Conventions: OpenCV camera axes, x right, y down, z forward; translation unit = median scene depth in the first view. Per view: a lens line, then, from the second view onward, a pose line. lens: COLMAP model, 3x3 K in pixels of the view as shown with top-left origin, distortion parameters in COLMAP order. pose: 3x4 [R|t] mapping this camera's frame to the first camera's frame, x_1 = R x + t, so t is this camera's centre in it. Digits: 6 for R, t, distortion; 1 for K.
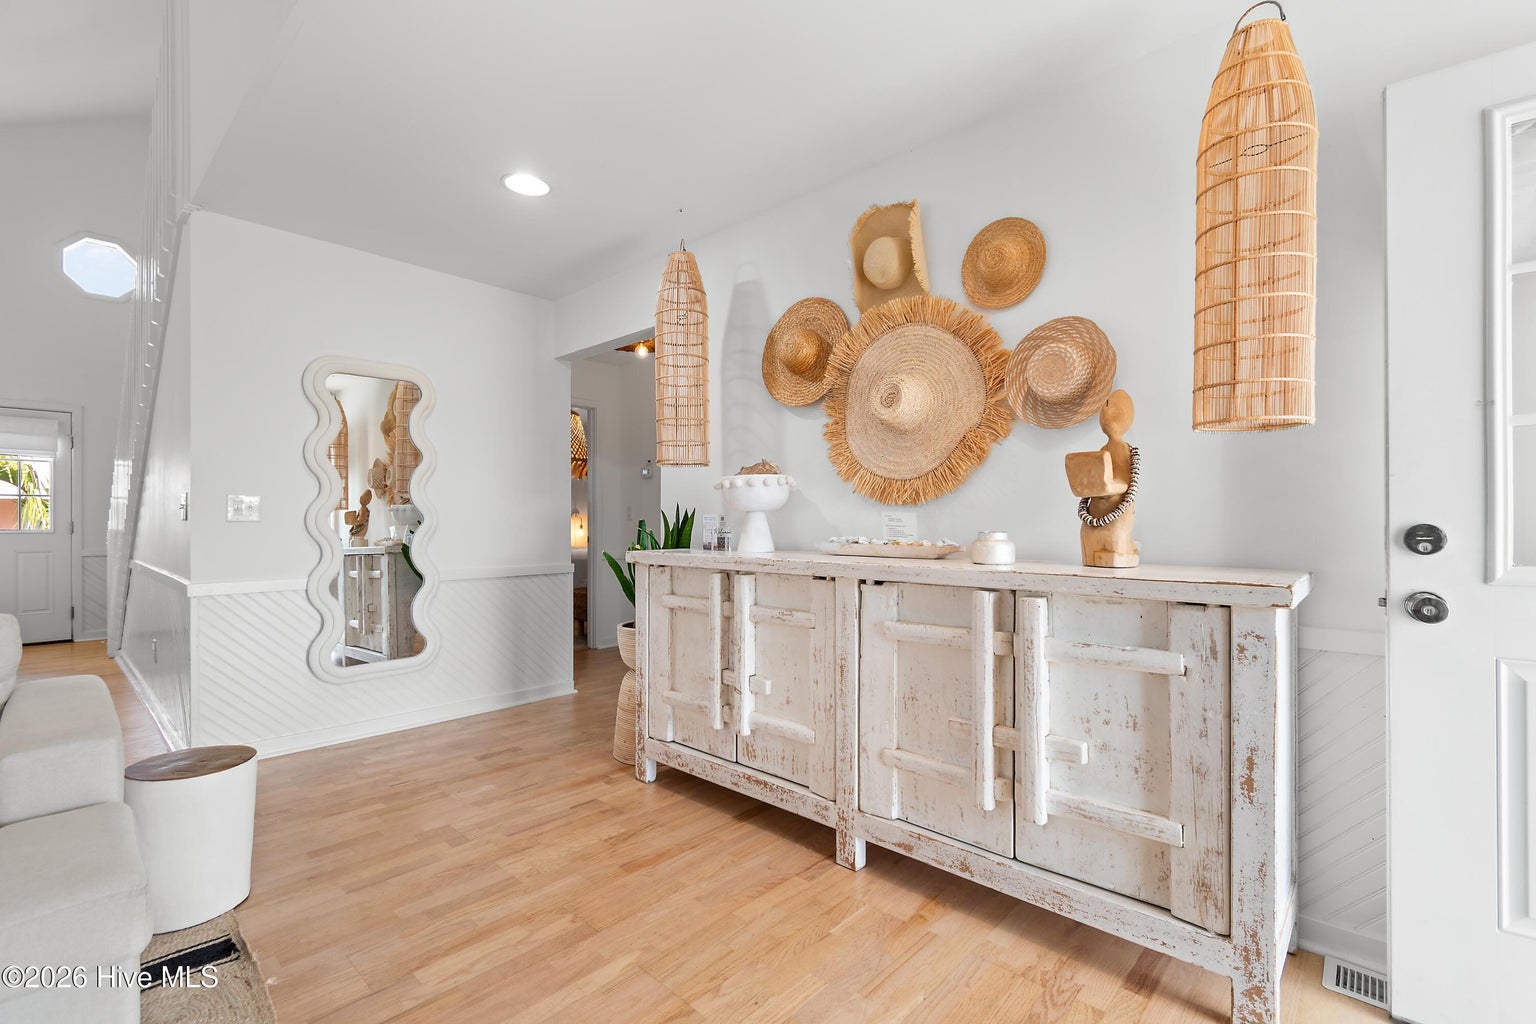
lens RADIAL K [[677.4, 0, 771.9], [0, 677.4, 523.4], [0, 0, 1]] dist [0.007009, -0.003506]
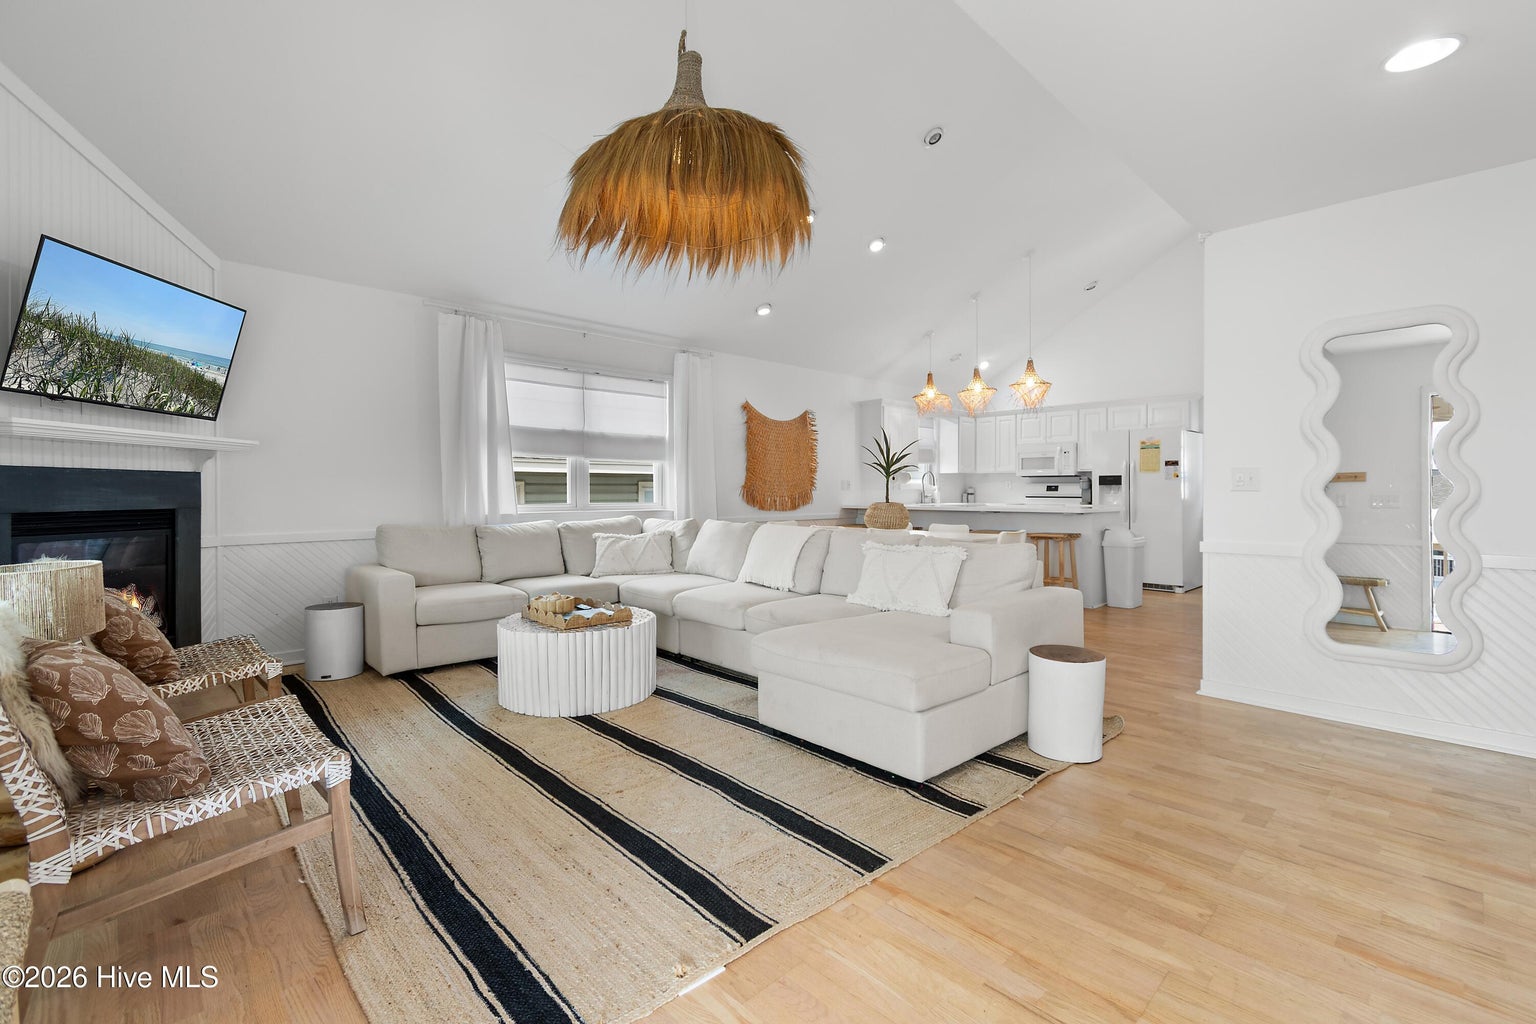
lens RADIAL K [[677.4, 0, 766.0], [0, 677.4, 496.1], [0, 0, 1]] dist [0.007009, -0.003506]
pose [[-0.066764, 0.004329, -0.997759, 0.505216], [-0.002604, 0.999986, 0.004513, 0.003419], [0.997765, 0.002899, -0.066752, 0.342738]]
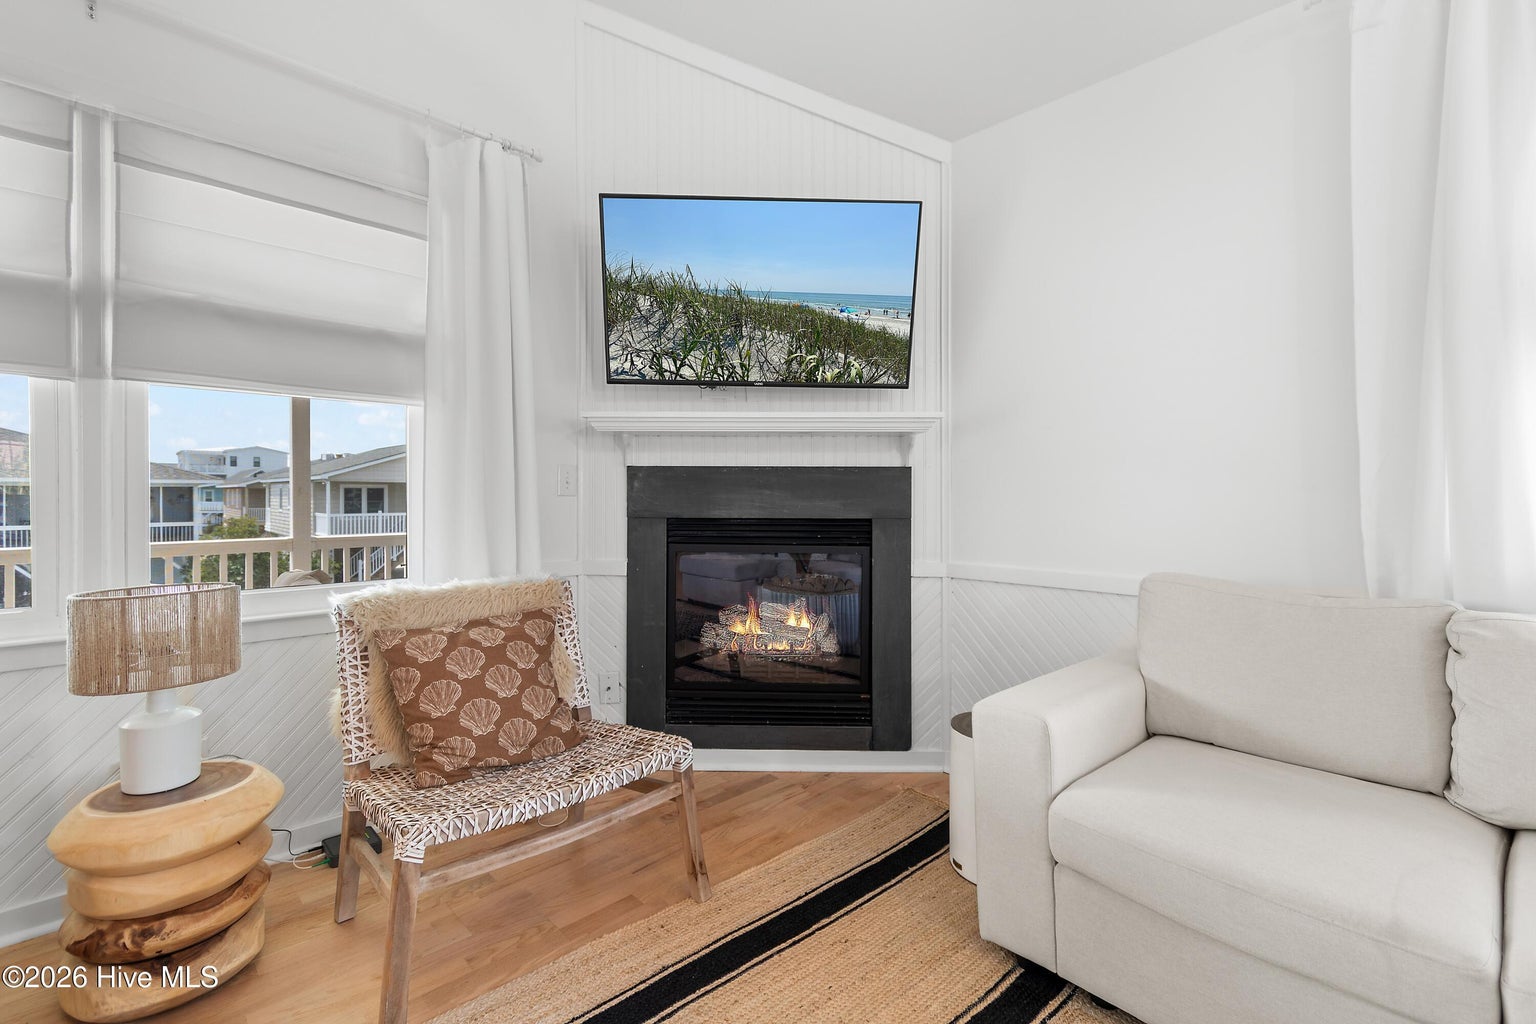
lens RADIAL K [[677.4, 0, 783.1], [0, 677.4, 500.4], [0, 0, 1]] dist [0.007009, -0.003506]
pose [[-0.999069, -0.009127, 0.042154, -0.816781], [-0.008522, 0.999858, 0.014518, -0.001625], [-0.042280, 0.014146, -0.999006, 0.005326]]
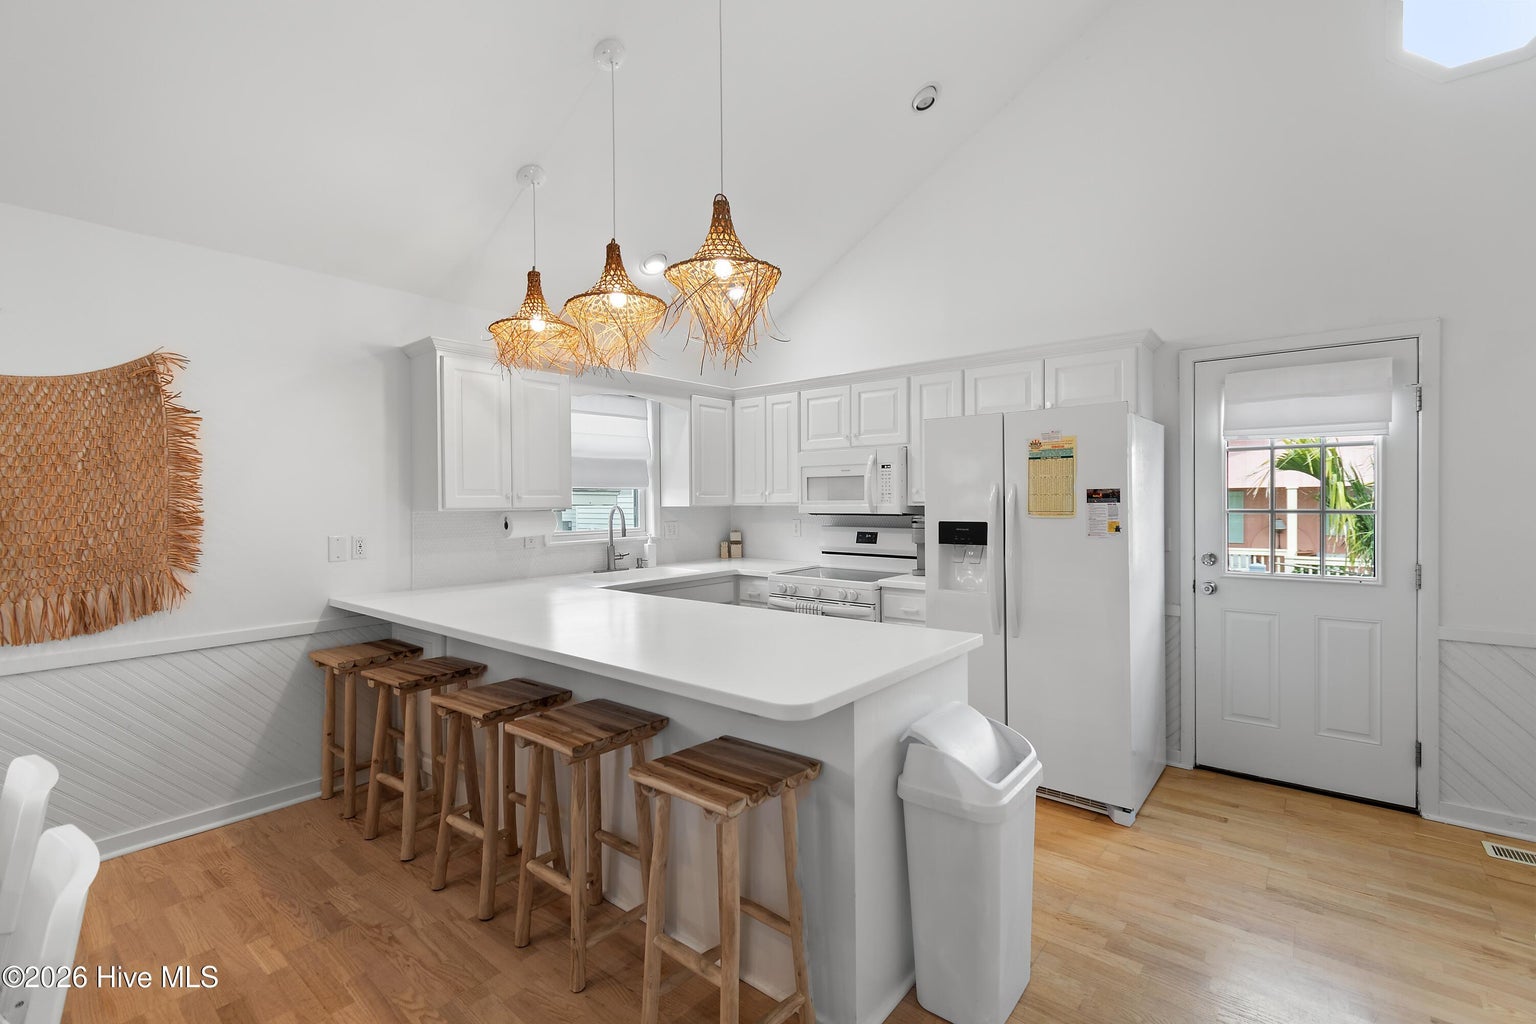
lens RADIAL K [[677.4, 0, 762.2], [0, 677.4, 508.9], [0, 0, 1]] dist [0.007009, -0.003506]
pose [[0.046709, 0.009116, -0.998867, -1.390352], [0.005175, 0.999943, 0.009368, -0.119220], [0.998895, -0.005607, 0.046659, 1.251053]]
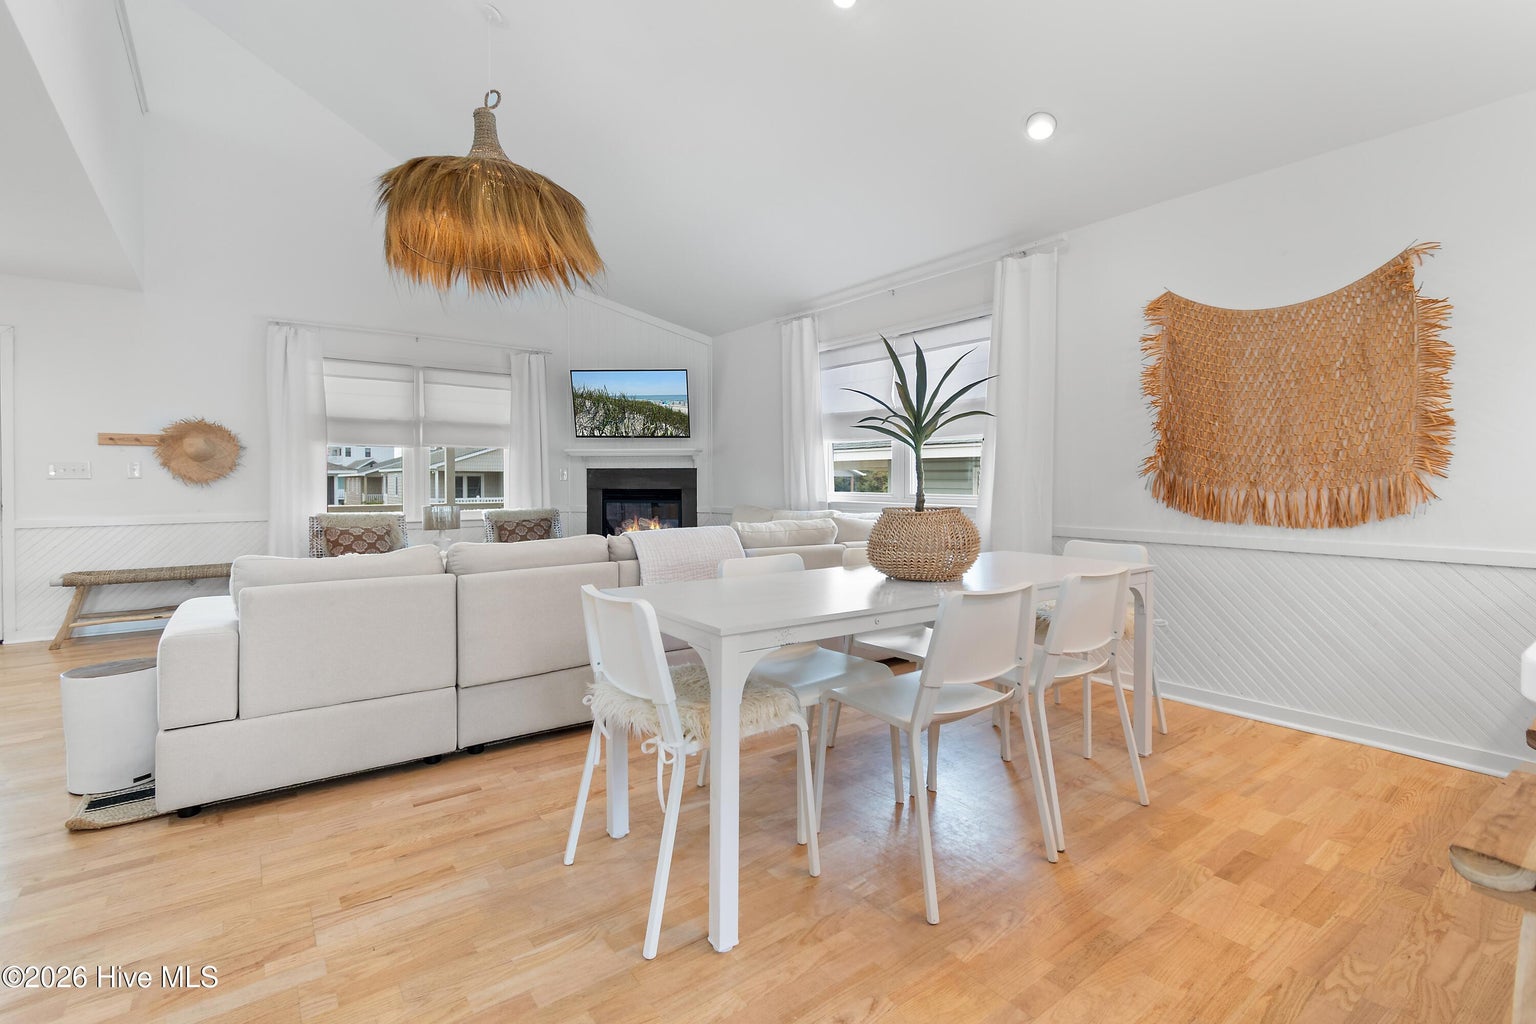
lens RADIAL K [[677.4, 0, 768.0], [0, 677.4, 484.9], [0, 0, 1]] dist [0.007009, -0.003506]
pose [[-0.985614, -0.002068, 0.169000, -1.726328], [0.000471, 0.999888, 0.014985, -0.012517], [-0.169012, 0.014850, -0.985502, 1.547907]]
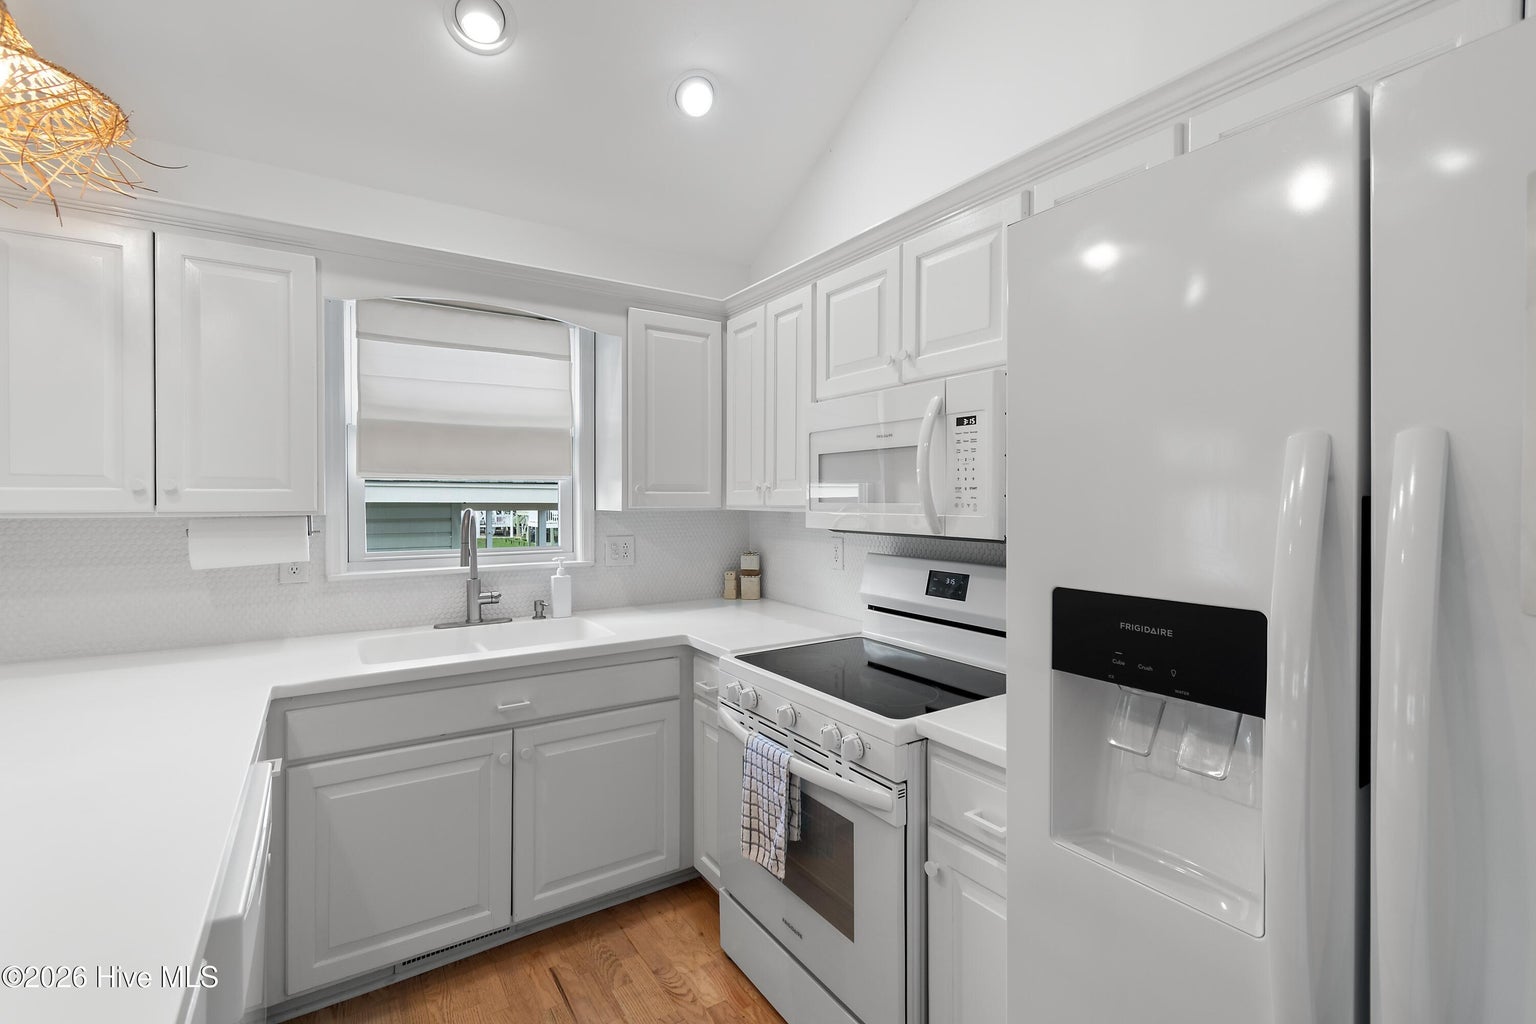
lens RADIAL K [[677.4, 0, 767.6], [0, 677.4, 507.3], [0, 0, 1]] dist [0.007009, -0.003506]
pose [[-0.248313, 0.007277, -0.968653, -2.320923], [-0.003723, 0.999957, 0.008466, -0.124852], [0.968673, 0.005708, -0.248275, 1.603568]]
